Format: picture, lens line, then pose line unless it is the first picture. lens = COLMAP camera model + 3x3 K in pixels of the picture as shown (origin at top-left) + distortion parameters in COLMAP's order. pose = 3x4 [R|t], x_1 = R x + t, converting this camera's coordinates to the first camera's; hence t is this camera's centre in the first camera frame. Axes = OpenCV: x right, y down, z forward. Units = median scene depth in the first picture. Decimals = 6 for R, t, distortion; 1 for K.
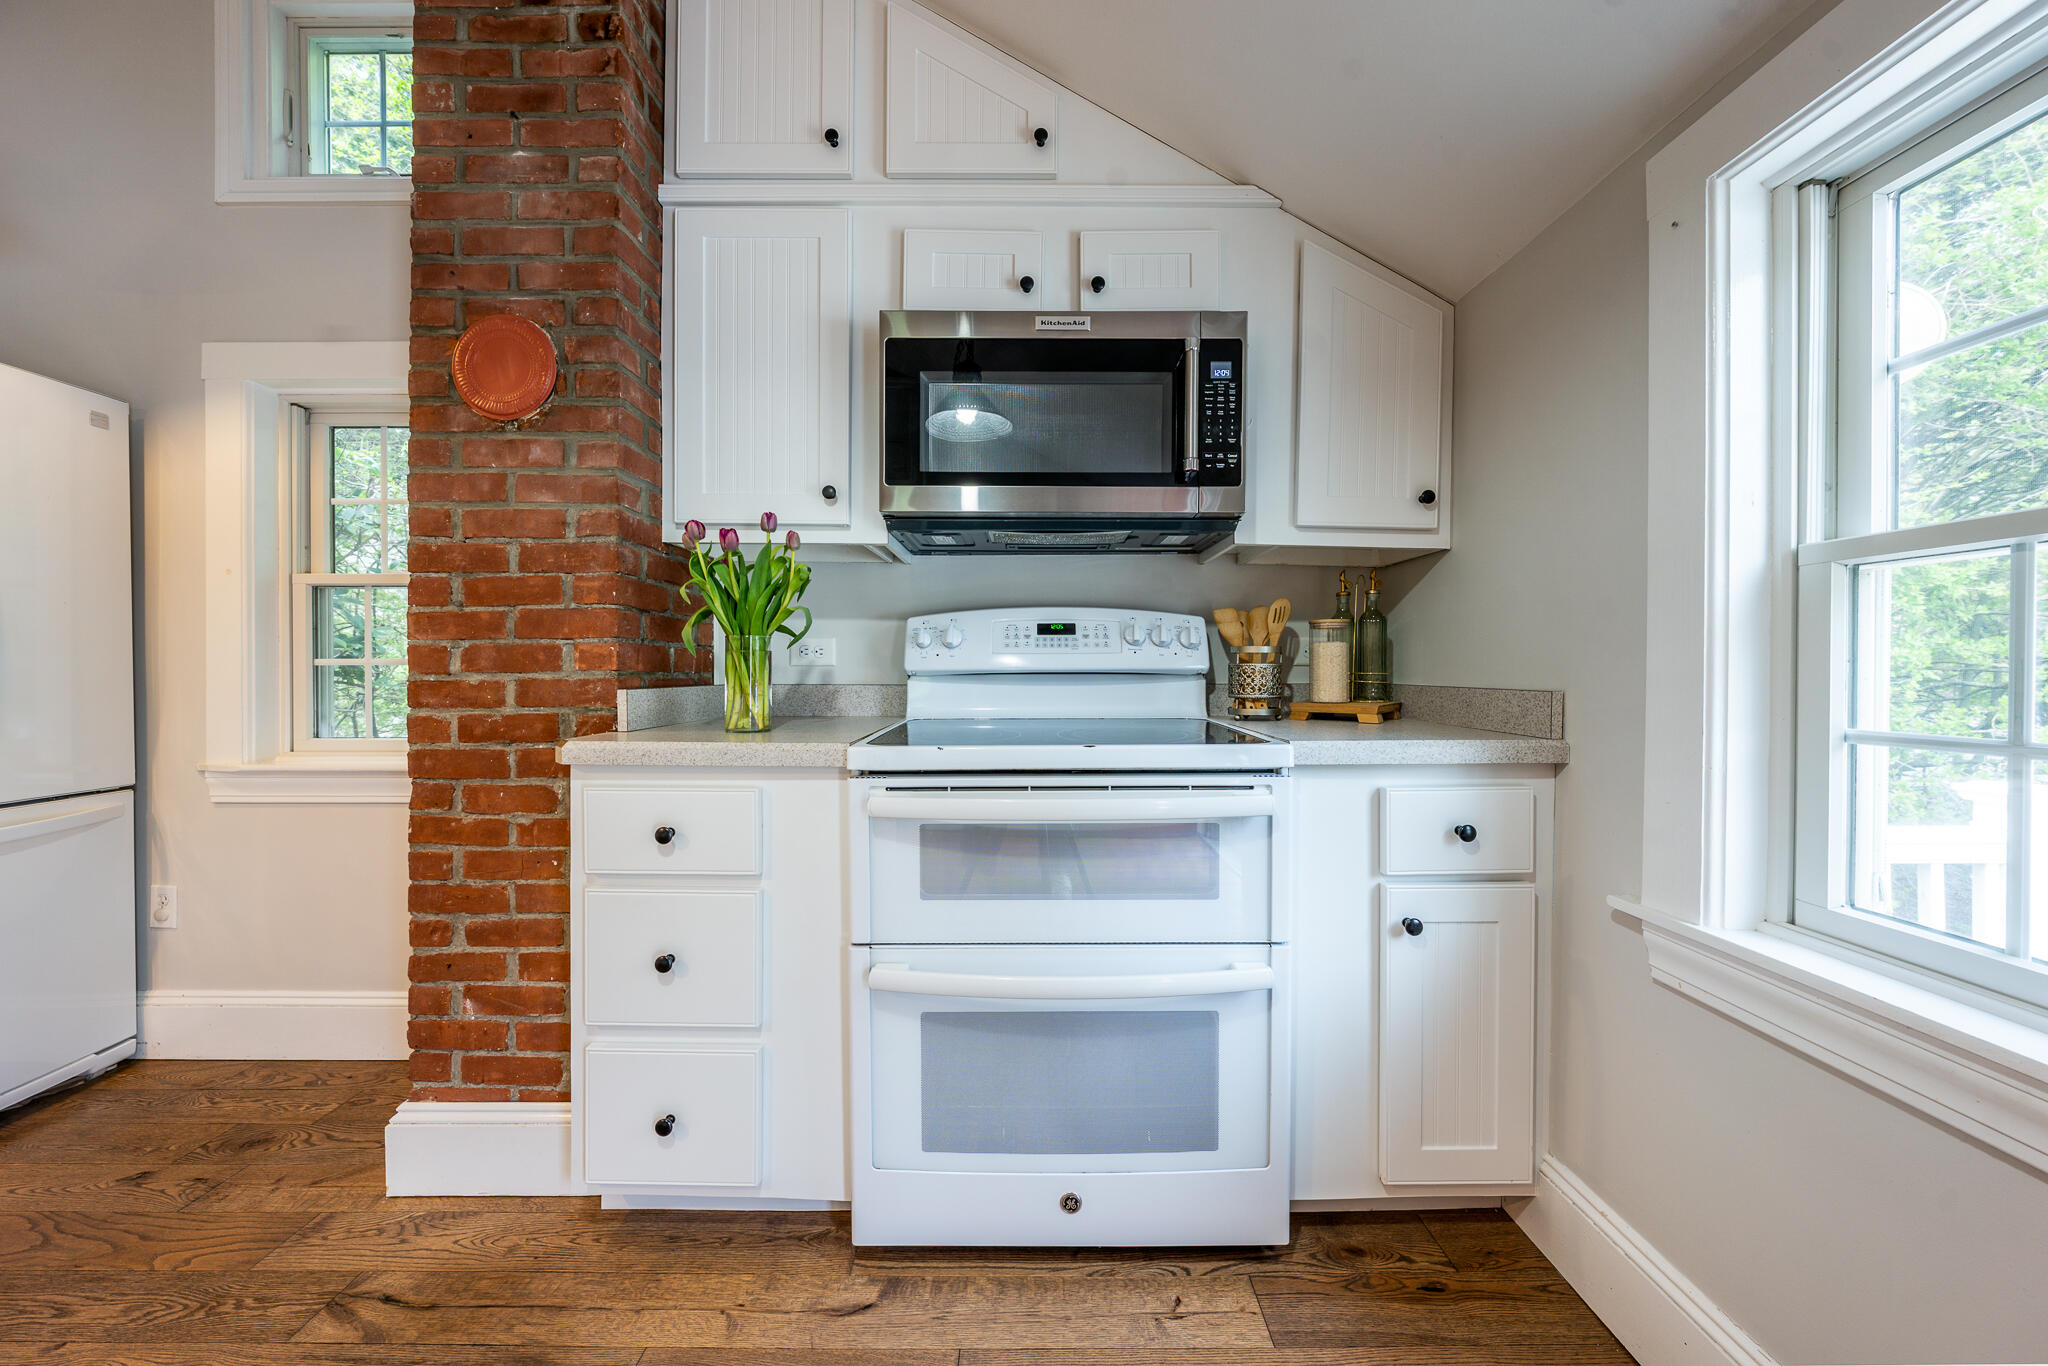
lens RADIAL K [[701.5, 0, 1029.5], [0, 701.5, 672.7], [0, 0, 1]] dist [-0.004650, 0.000202]
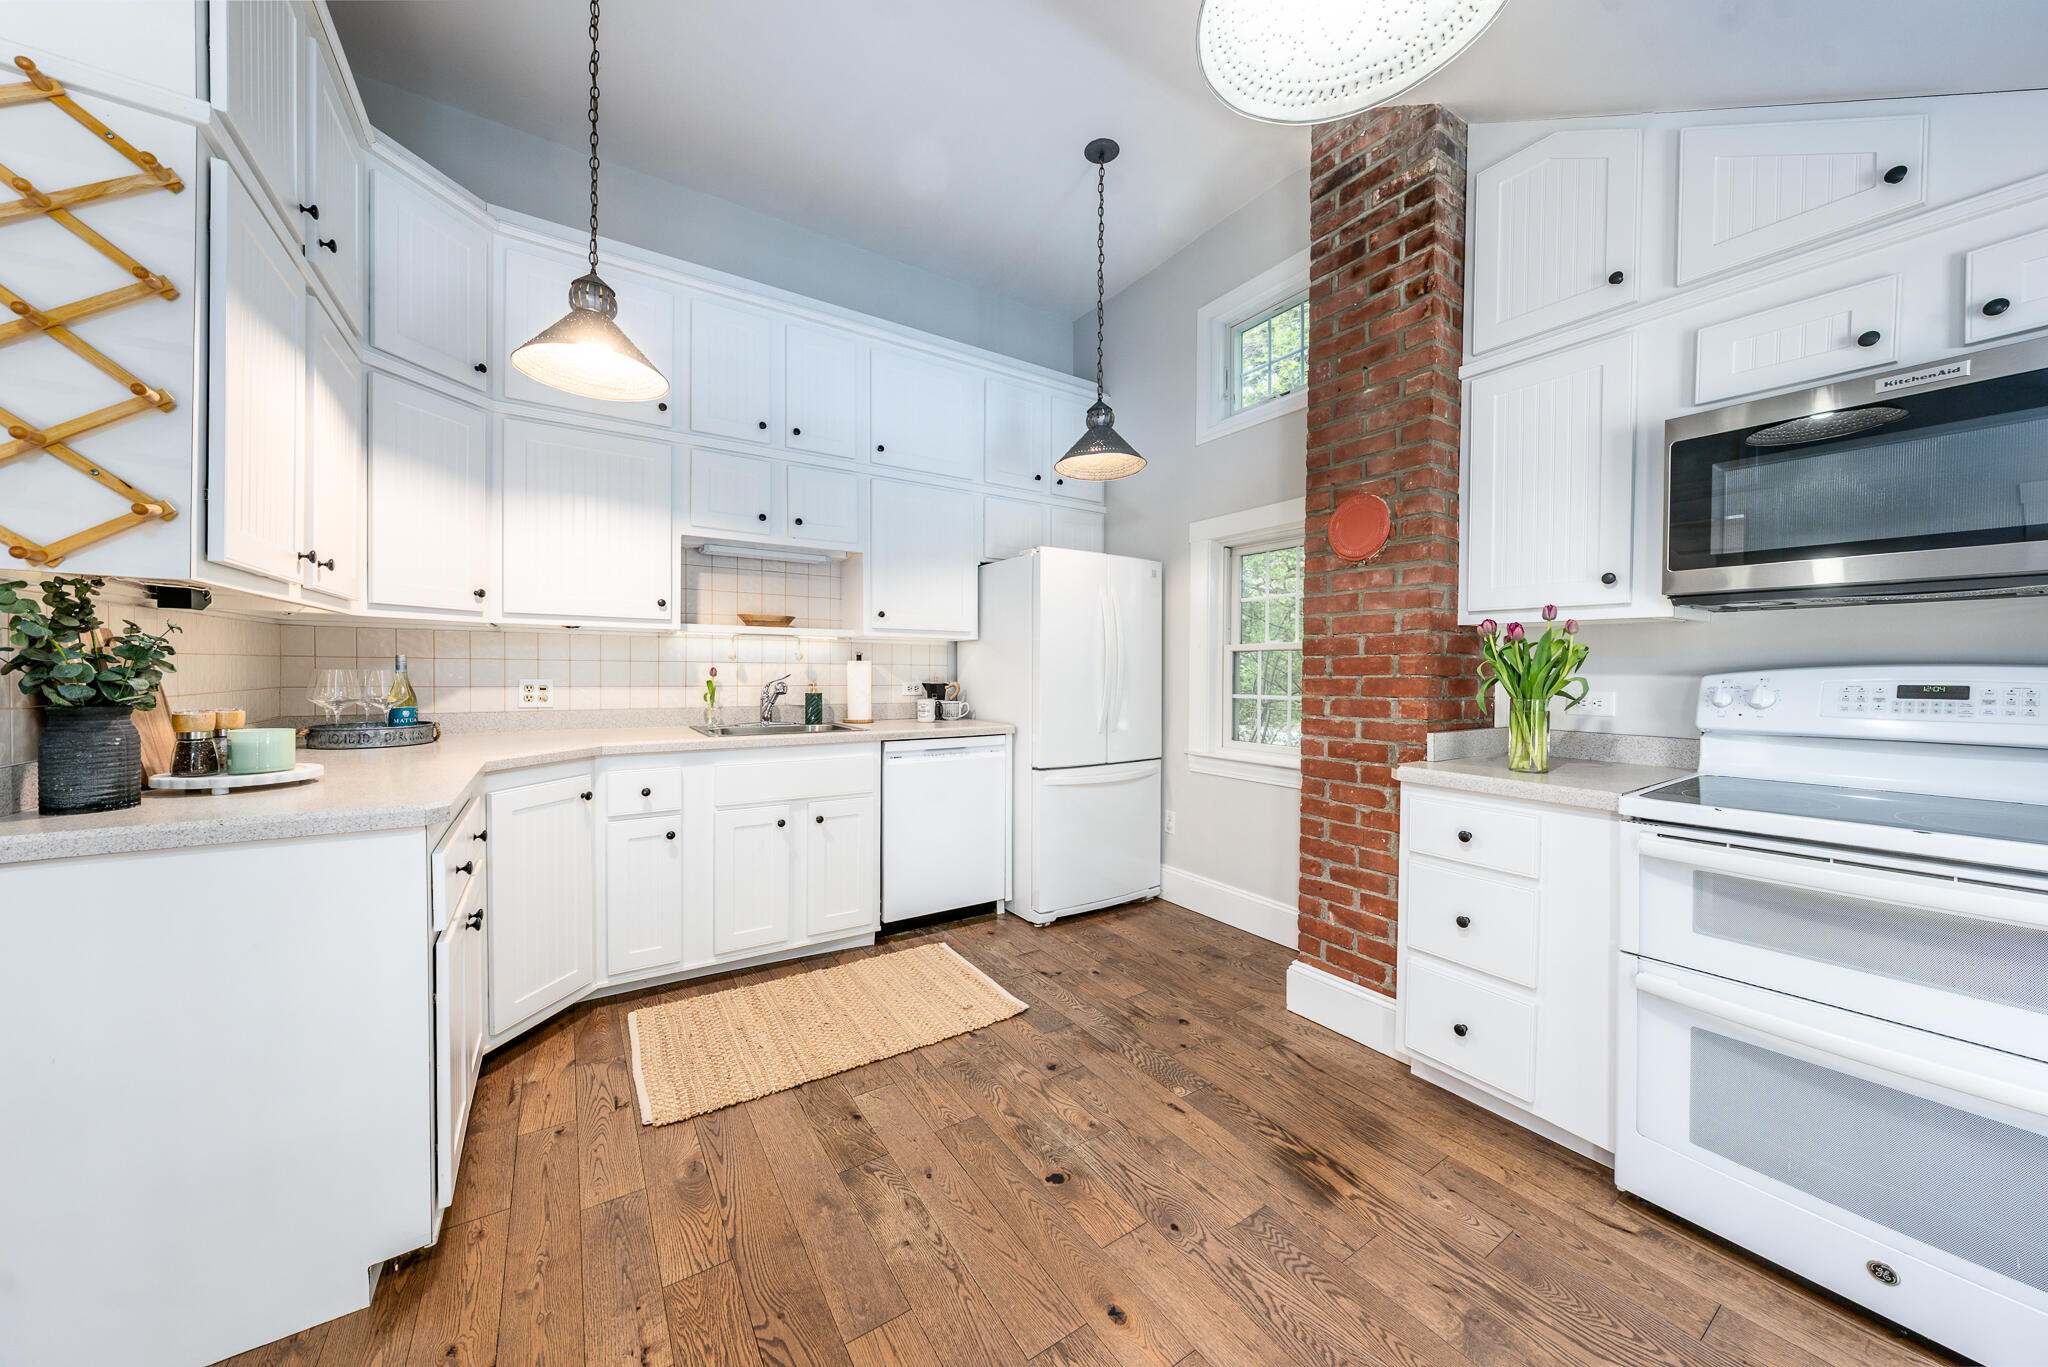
lens RADIAL K [[701.5, 0, 1019.7], [0, 701.5, 679.7], [0, 0, 1]] dist [-0.004650, 0.000202]
pose [[0.548869, 0.014724, -0.835779, 0.175057], [-0.011527, 0.999883, 0.010045, -0.092632], [0.835829, 0.004121, 0.548974, -0.533650]]
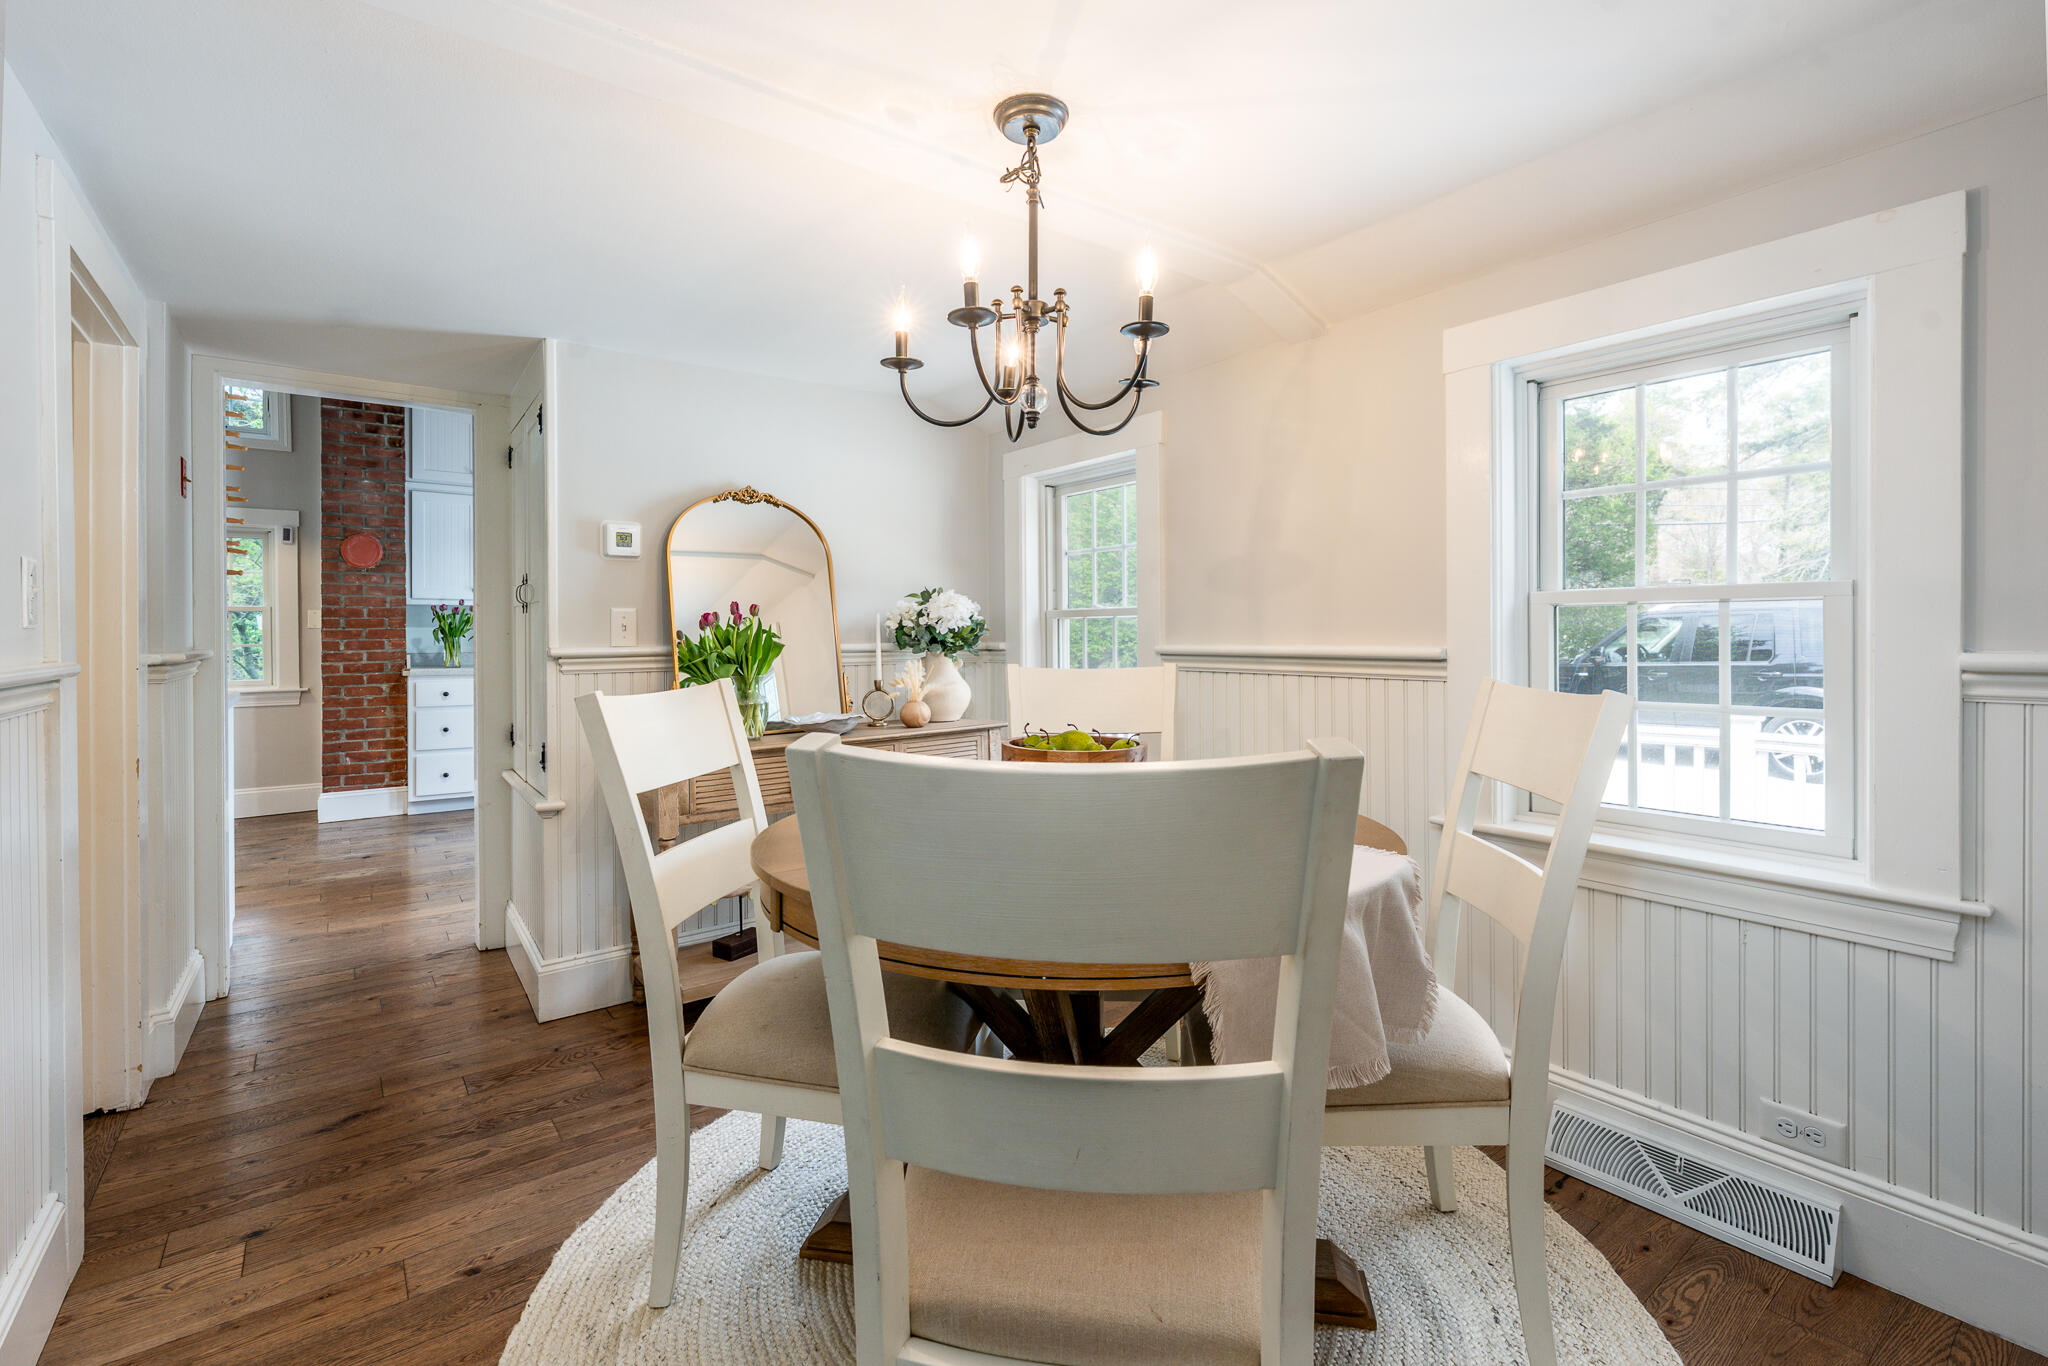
lens RADIAL K [[911.9, 0, 1032.8], [0, 911.9, 637.5], [0, 0, 1]] dist [-0.001163, -0.000211]
pose [[0.790587, -0.005391, 0.612326, -0.867822], [0.010238, 0.999938, -0.004414, -0.006742], [-0.612265, 0.009759, 0.790593, -3.958181]]
